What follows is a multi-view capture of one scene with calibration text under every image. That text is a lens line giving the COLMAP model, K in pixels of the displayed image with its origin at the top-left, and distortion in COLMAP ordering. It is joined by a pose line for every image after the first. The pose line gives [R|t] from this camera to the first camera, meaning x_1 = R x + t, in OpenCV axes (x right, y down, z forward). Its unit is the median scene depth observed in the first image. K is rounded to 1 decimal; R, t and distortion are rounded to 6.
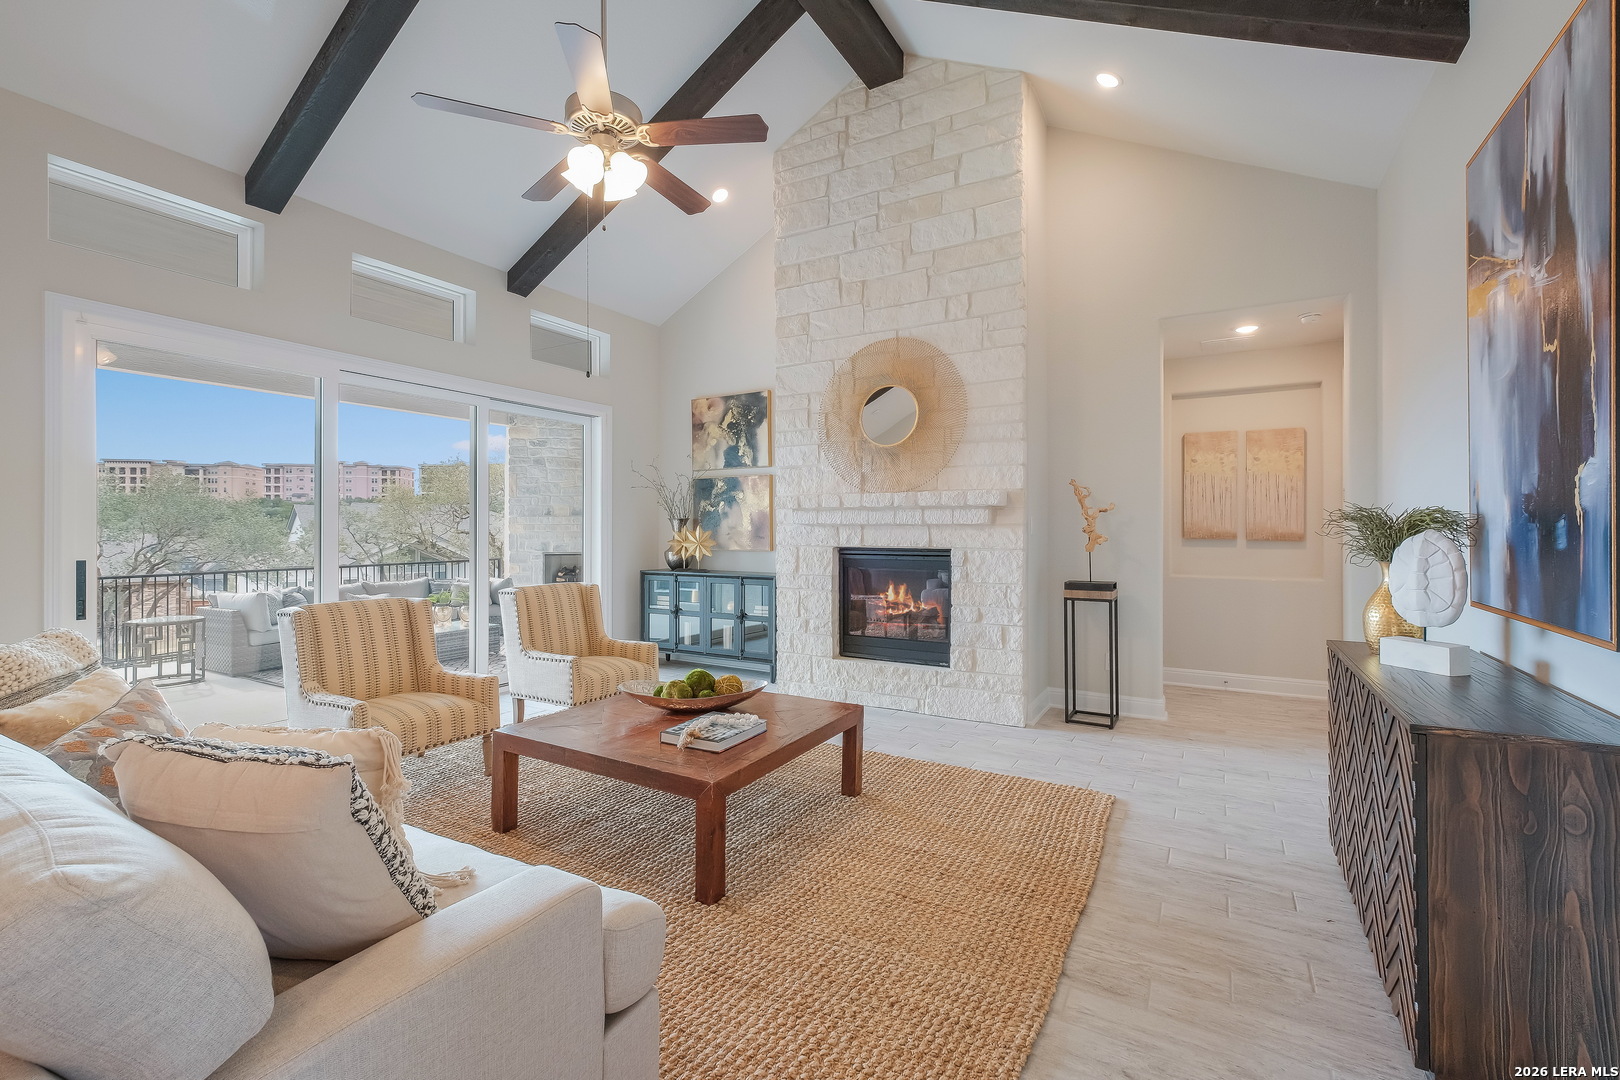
lens RADIAL K [[697.2, 0, 809.8], [0, 697.2, 528.3], [0, 0, 1]] dist [0.004177, 0.000448]
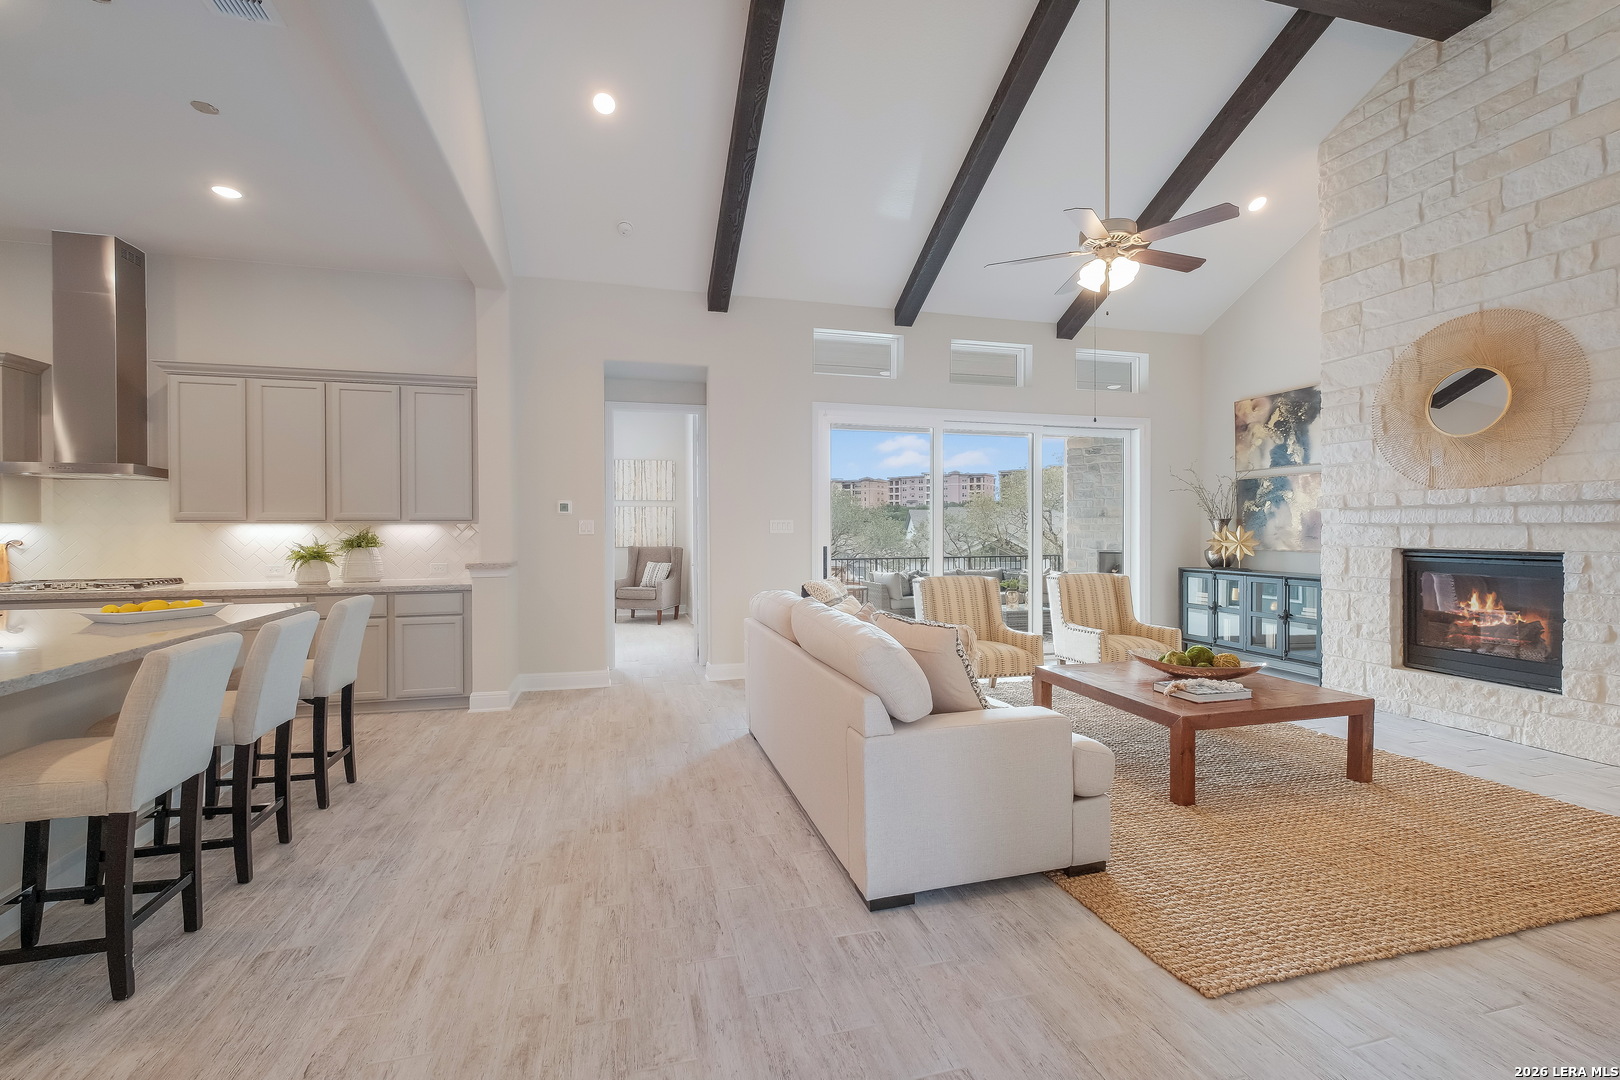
lens RADIAL K [[697.2, 0, 809.8], [0, 697.2, 528.3], [0, 0, 1]] dist [0.004177, 0.000448]
pose [[0.713949, -0.000747, -0.700197, 0.134900], [0.000517, 1.000000, -0.000540, 0.000368], [0.700197, 0.000024, 0.713949, -0.216821]]
